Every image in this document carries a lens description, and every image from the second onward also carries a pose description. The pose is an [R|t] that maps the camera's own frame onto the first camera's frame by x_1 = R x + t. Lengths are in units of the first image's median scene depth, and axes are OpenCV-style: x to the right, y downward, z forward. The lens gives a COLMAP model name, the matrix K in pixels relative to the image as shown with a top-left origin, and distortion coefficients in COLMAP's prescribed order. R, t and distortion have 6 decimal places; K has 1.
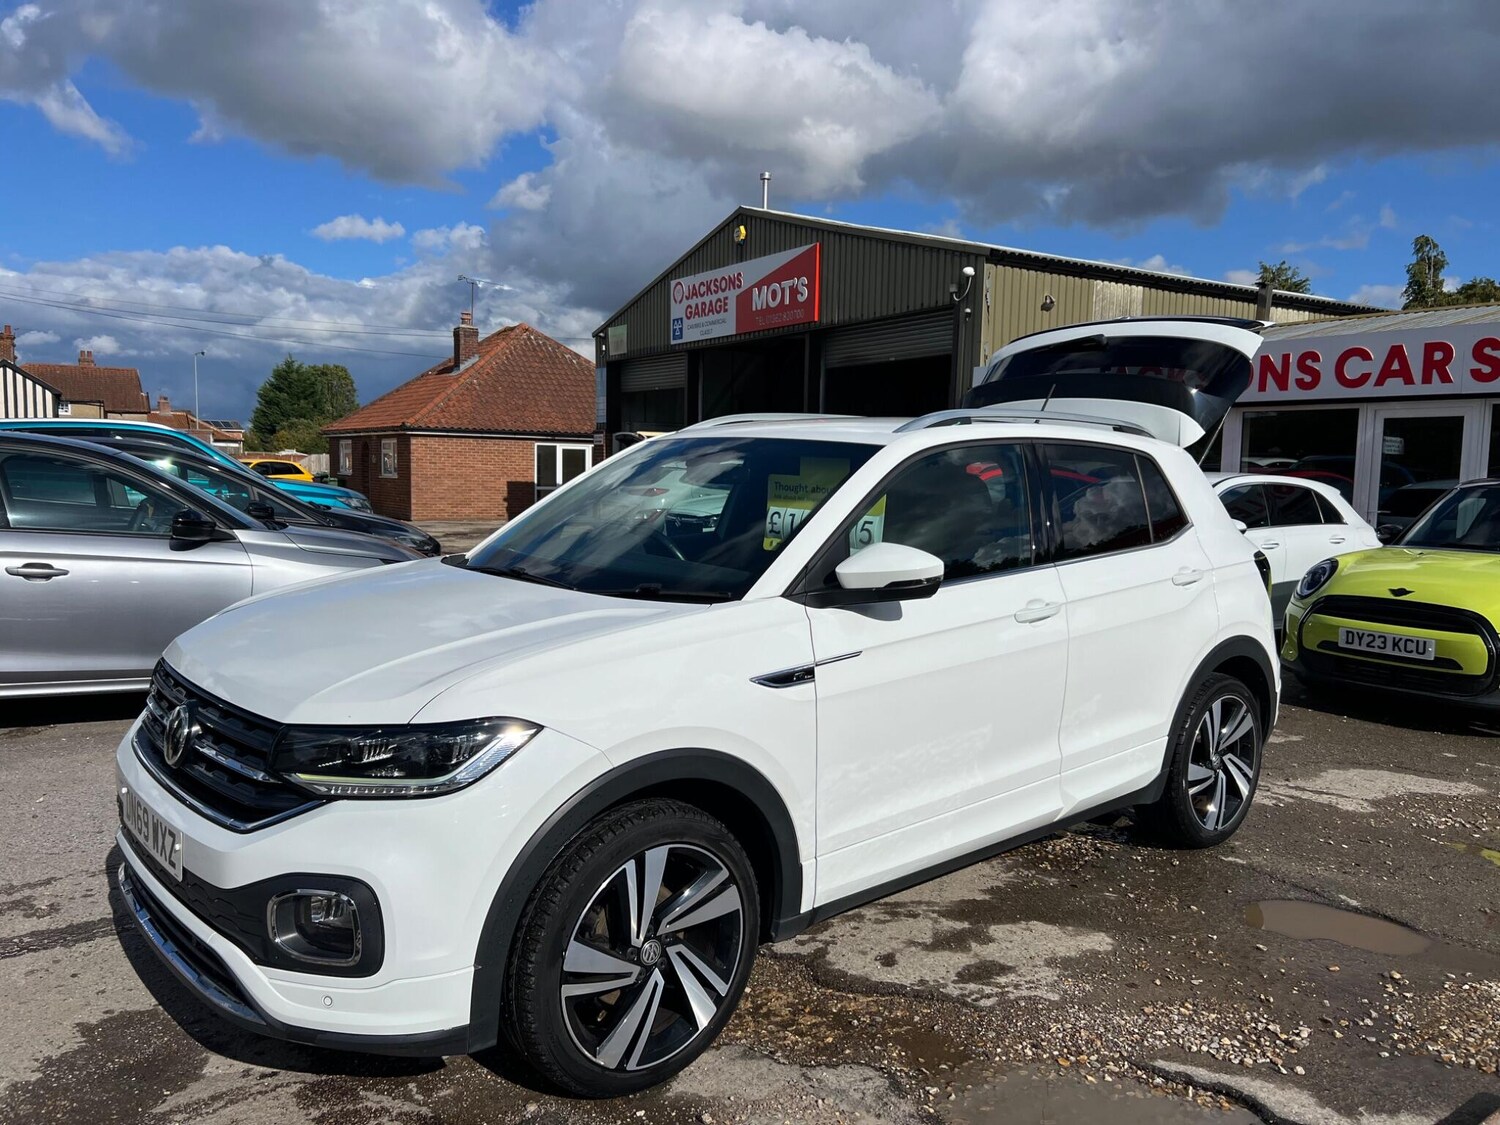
lens RADIAL K [[1126.0, 0, 728.7], [0, 1126.0, 565.2], [0, 0, 1]] dist [0.053421, -0.060305]
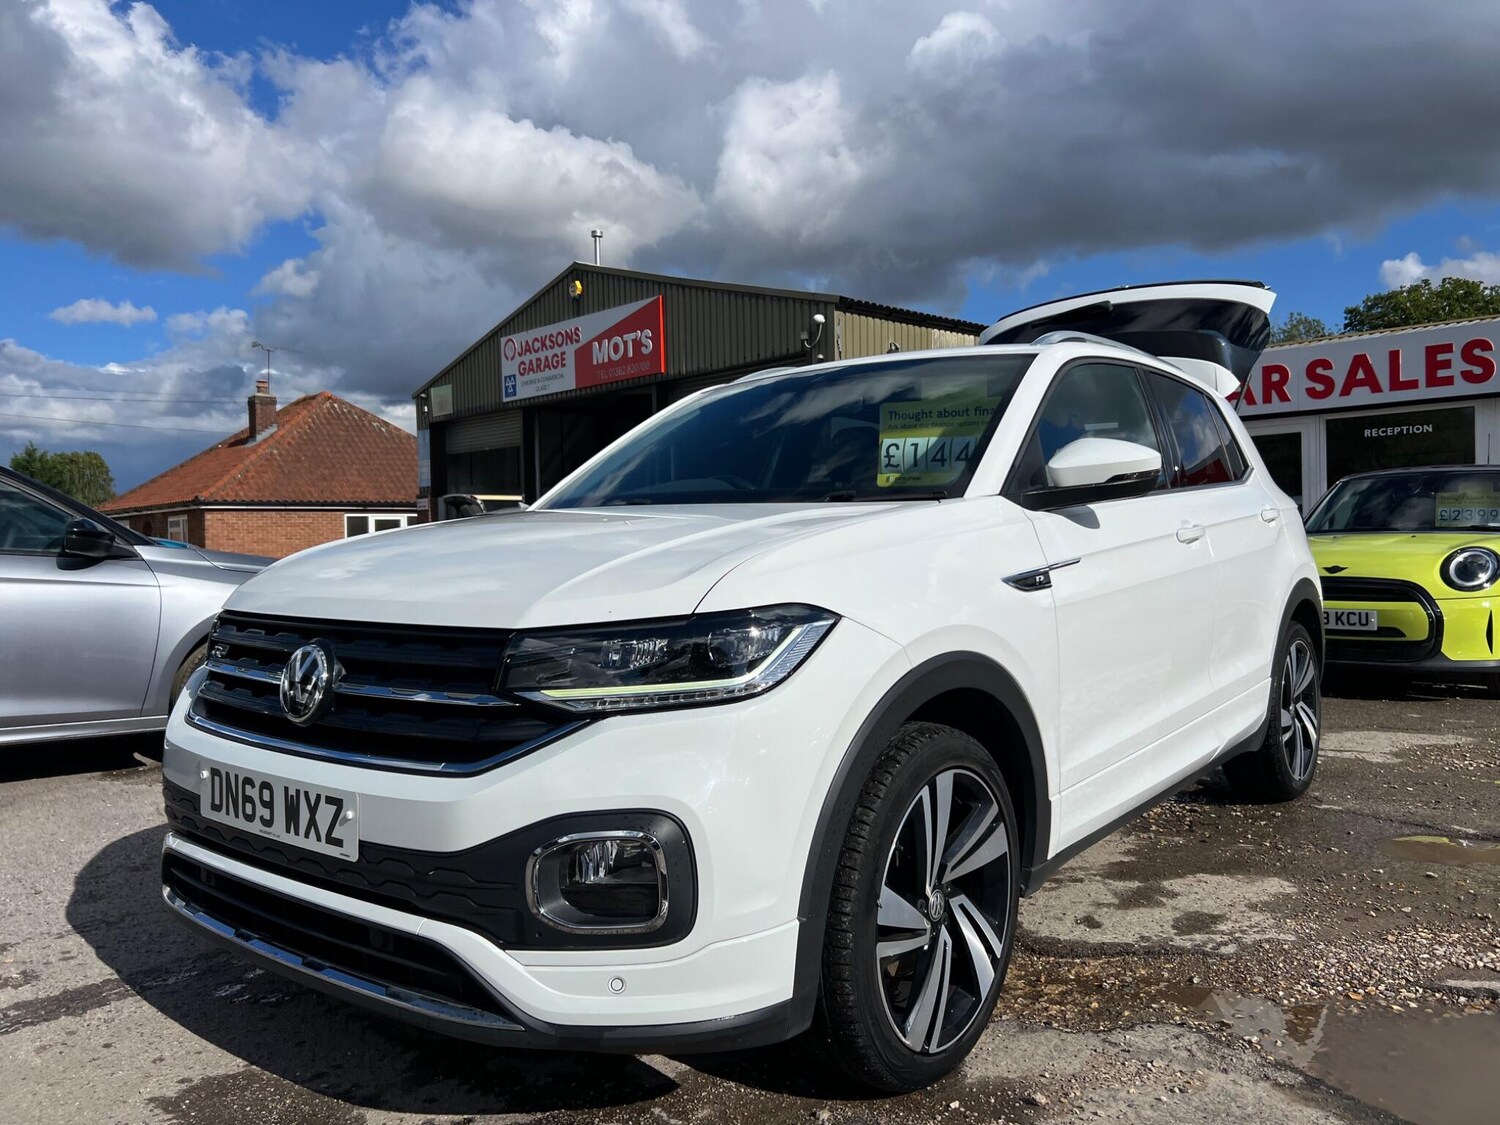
lens RADIAL K [[1126.0, 0, 741.7], [0, 1126.0, 549.2], [0, 0, 1]] dist [0.053421, -0.060305]
pose [[0.980383, -0.038572, 0.193289, -0.254109], [0.054681, 0.995397, -0.078712, 0.101199], [-0.189363, 0.087738, 0.977979, 0.143229]]
